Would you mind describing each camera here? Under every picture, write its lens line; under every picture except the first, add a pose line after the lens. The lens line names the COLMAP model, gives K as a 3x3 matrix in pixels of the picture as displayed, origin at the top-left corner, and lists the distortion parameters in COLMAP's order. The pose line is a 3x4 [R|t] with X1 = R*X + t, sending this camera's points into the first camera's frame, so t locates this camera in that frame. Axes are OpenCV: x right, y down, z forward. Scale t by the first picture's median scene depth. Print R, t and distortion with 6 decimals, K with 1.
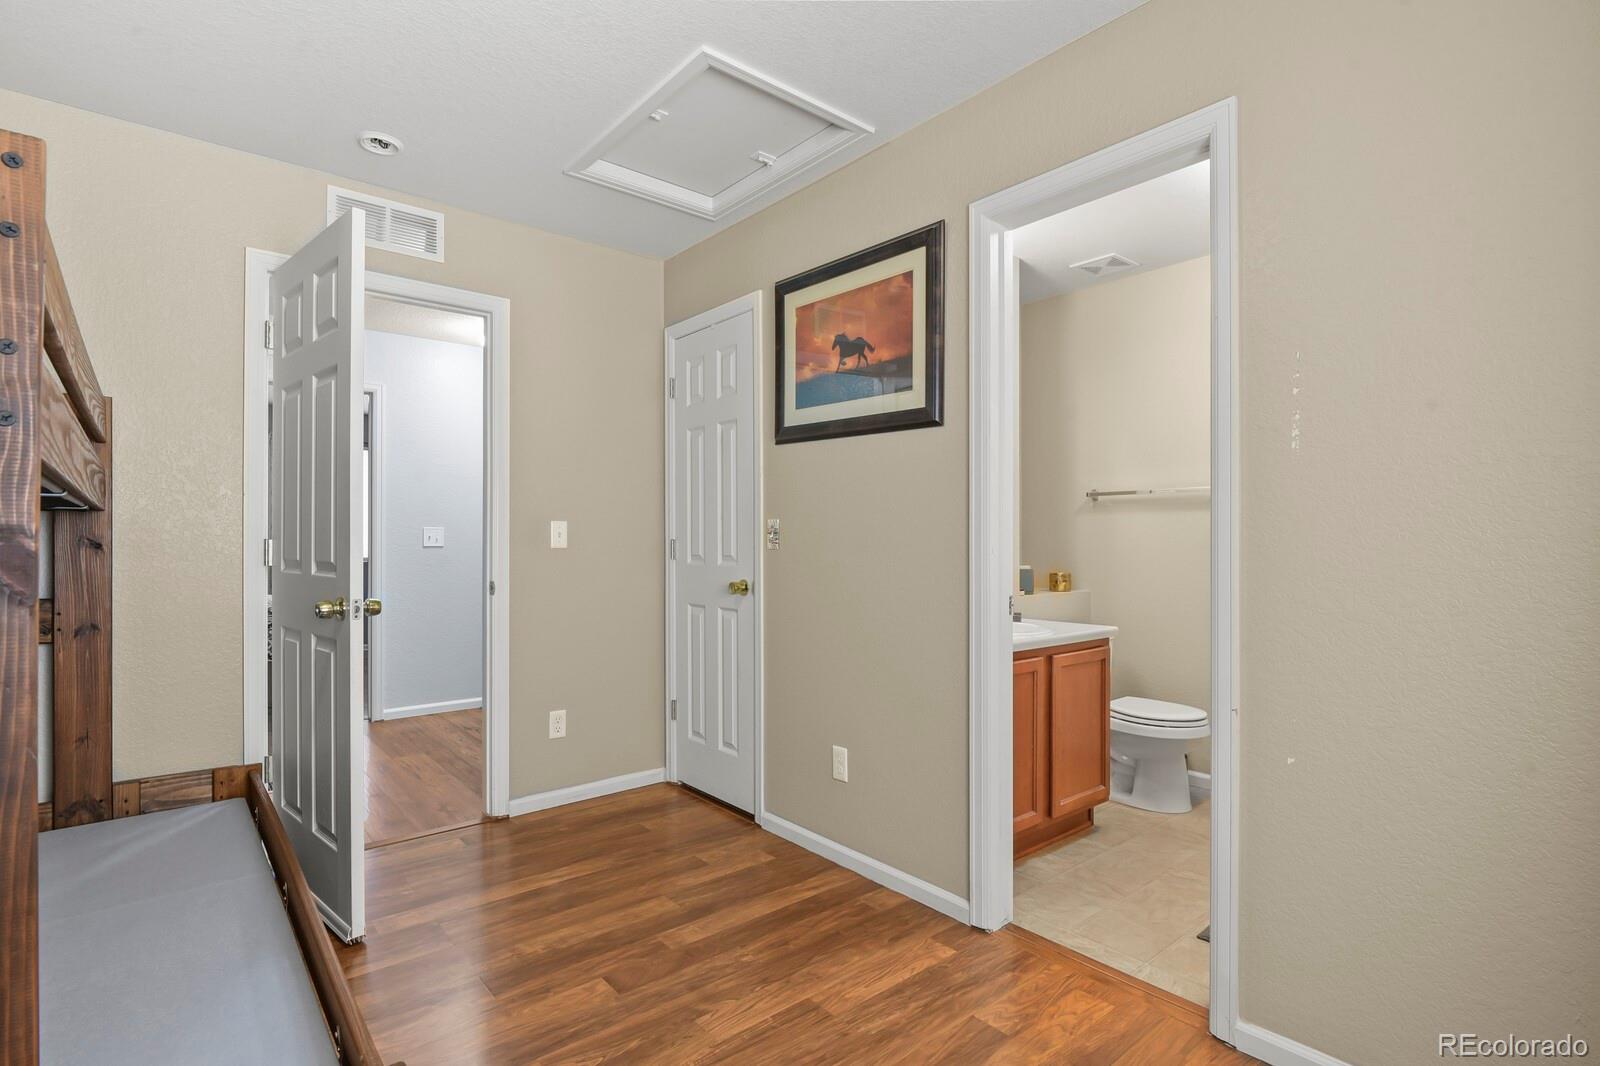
lens RADIAL K [[774.3, 0, 802.2], [0, 774.3, 538.2], [0, 0, 1]] dist [-0.002132, -0.007785]
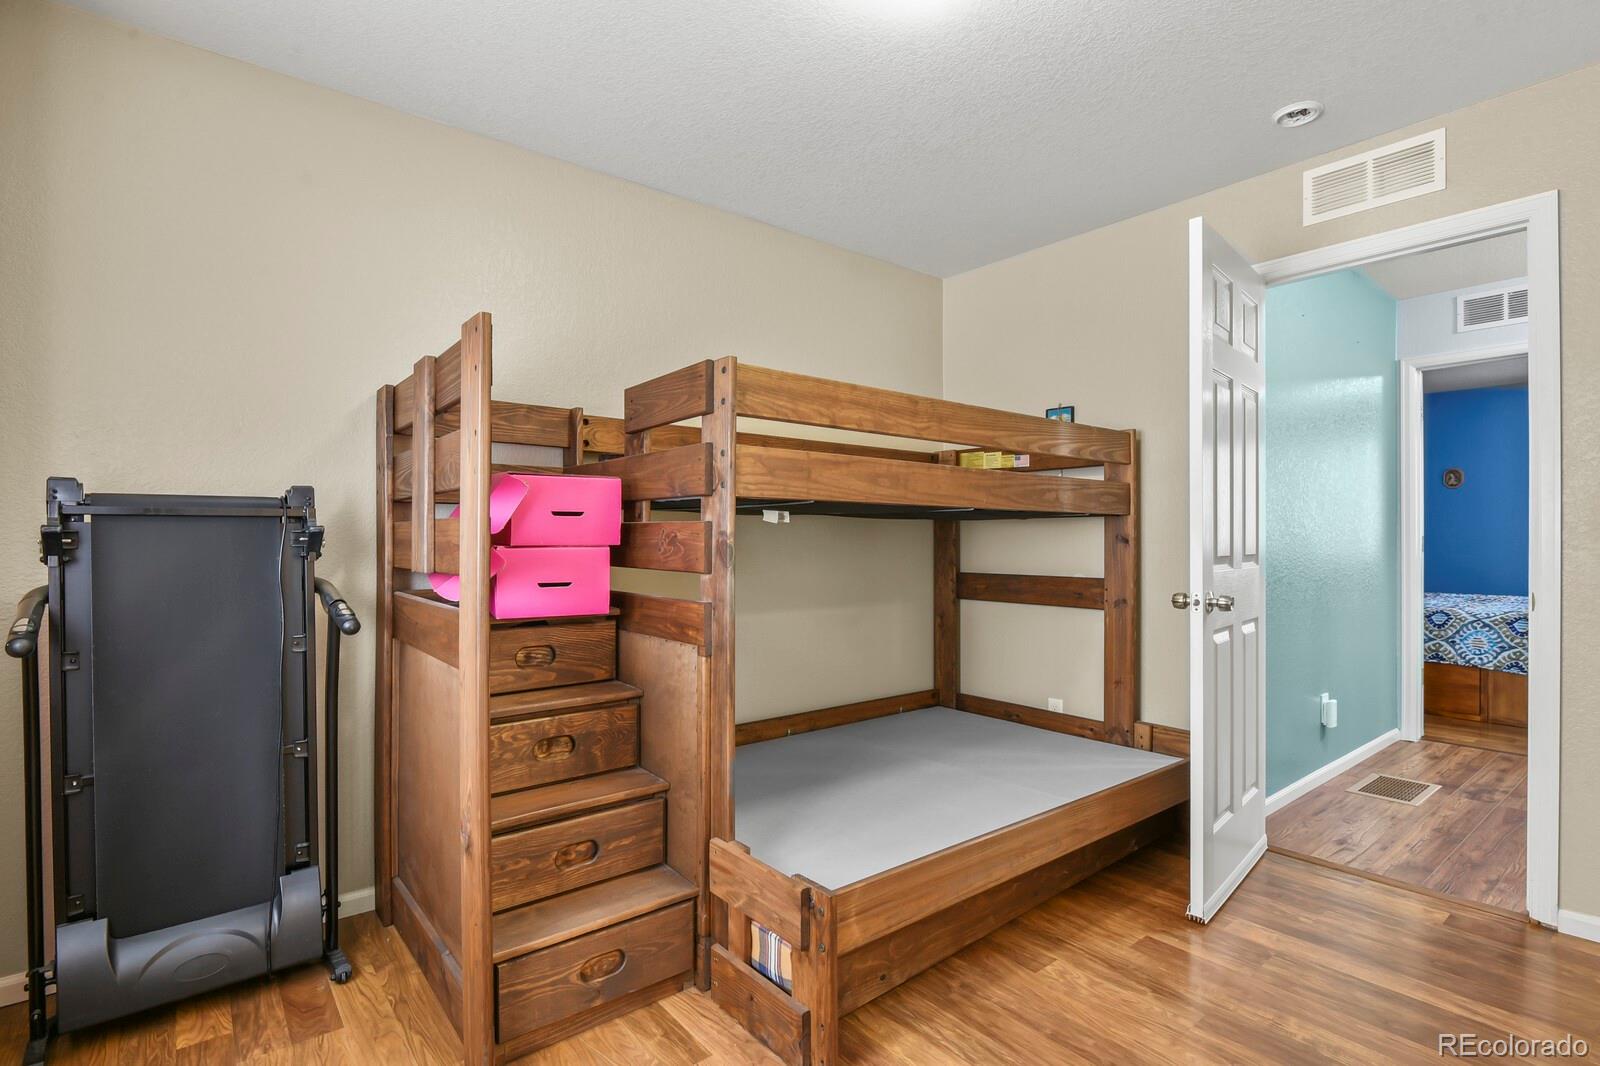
lens RADIAL K [[774.3, 0, 802.2], [0, 774.3, 538.2], [0, 0, 1]] dist [-0.002132, -0.007785]
pose [[-0.017886, -0.001240, -0.999839, 0.400218], [0.004925, 0.999987, -0.001328, 0.003449], [0.999828, -0.004948, -0.017879, 0.407627]]
